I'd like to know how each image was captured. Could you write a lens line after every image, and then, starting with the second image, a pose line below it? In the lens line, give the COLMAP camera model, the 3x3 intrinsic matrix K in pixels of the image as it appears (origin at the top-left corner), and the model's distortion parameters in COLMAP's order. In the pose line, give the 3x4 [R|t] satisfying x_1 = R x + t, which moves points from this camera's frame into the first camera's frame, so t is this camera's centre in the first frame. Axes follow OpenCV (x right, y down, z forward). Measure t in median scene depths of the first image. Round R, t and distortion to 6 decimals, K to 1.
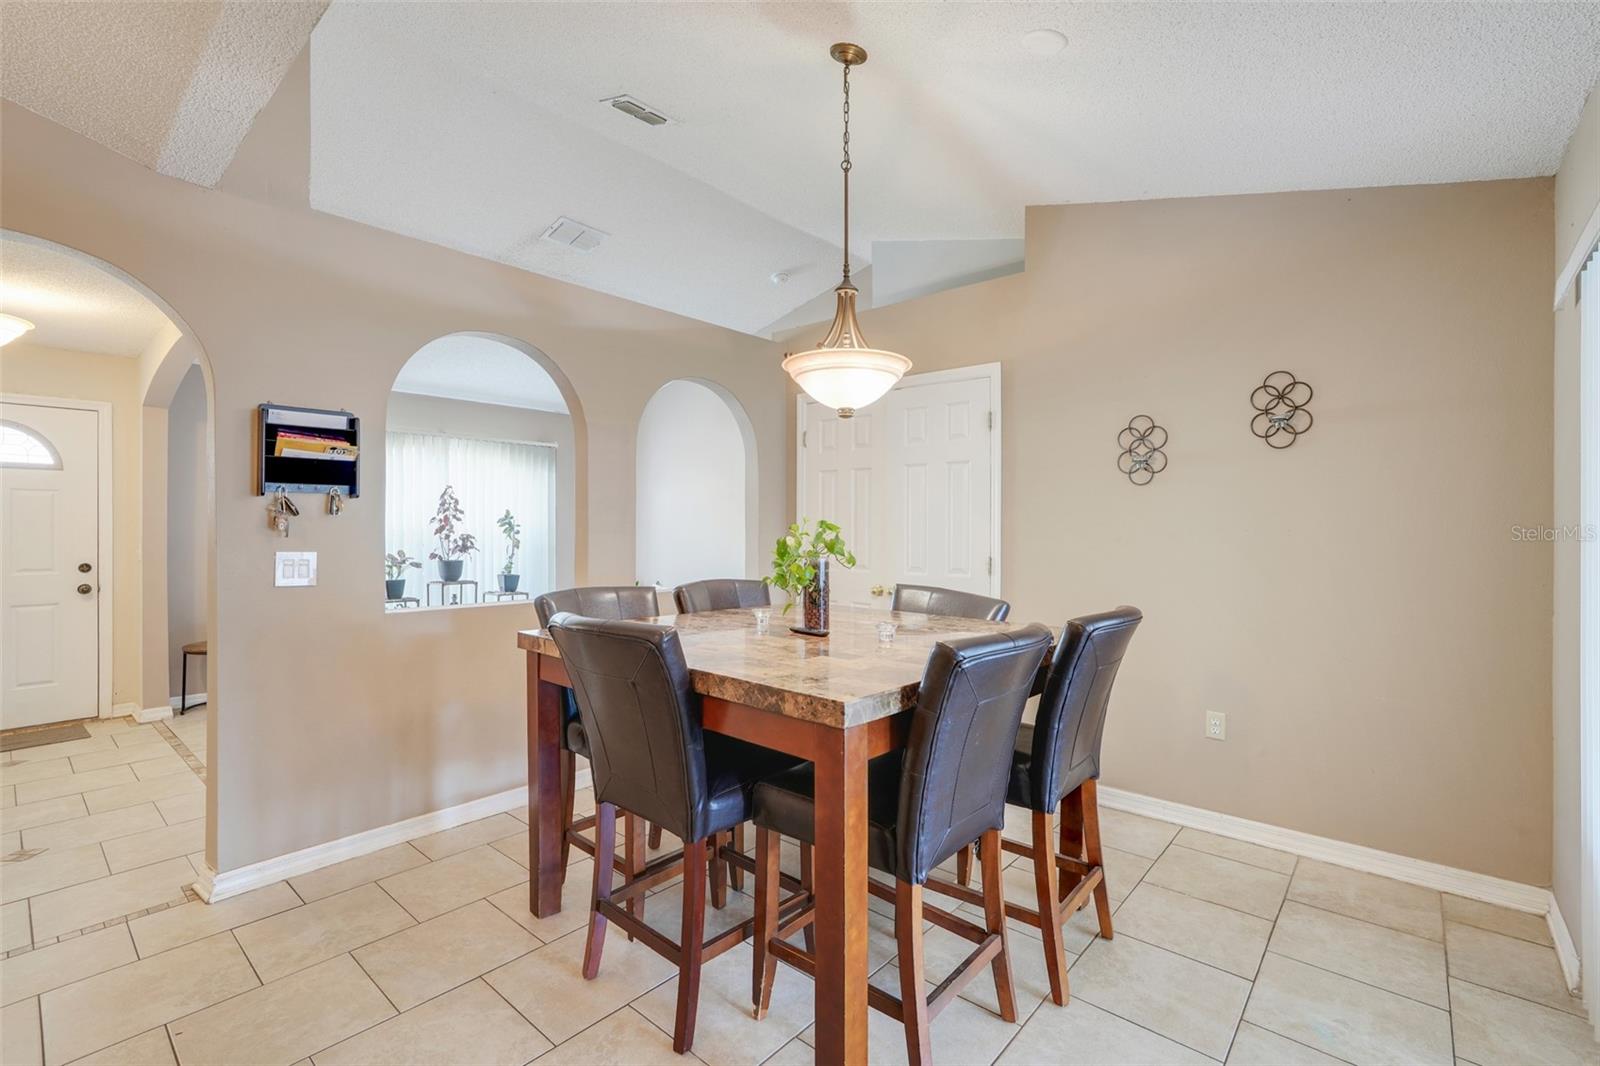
lens RADIAL K [[716.6, 0, 792.5], [0, 716.6, 526.0], [0, 0, 1]] dist [-0.002625, -0.000112]
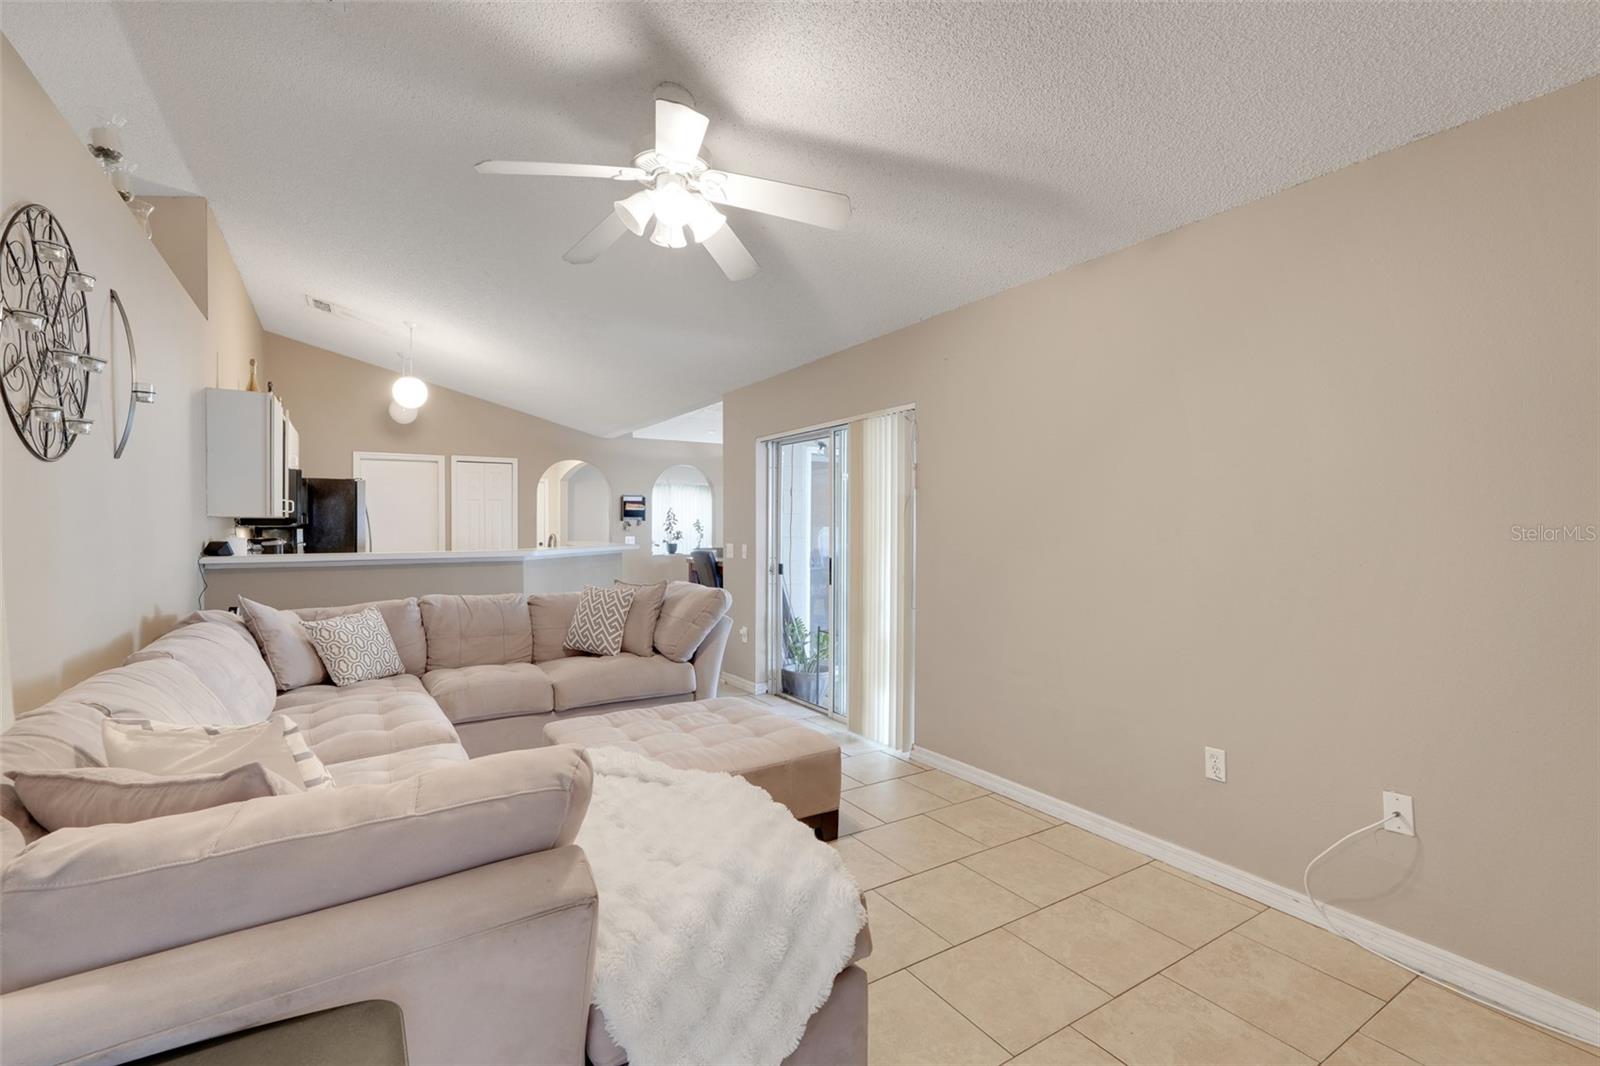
lens RADIAL K [[716.6, 0, 801.8], [0, 716.6, 533.0], [0, 0, 1]] dist [-0.002625, -0.000112]
pose [[0.963639, 0.004586, -0.267169, 1.023373], [-0.000311, 0.999871, 0.016042, -0.037019], [0.267209, -0.015375, 0.963516, -2.092487]]
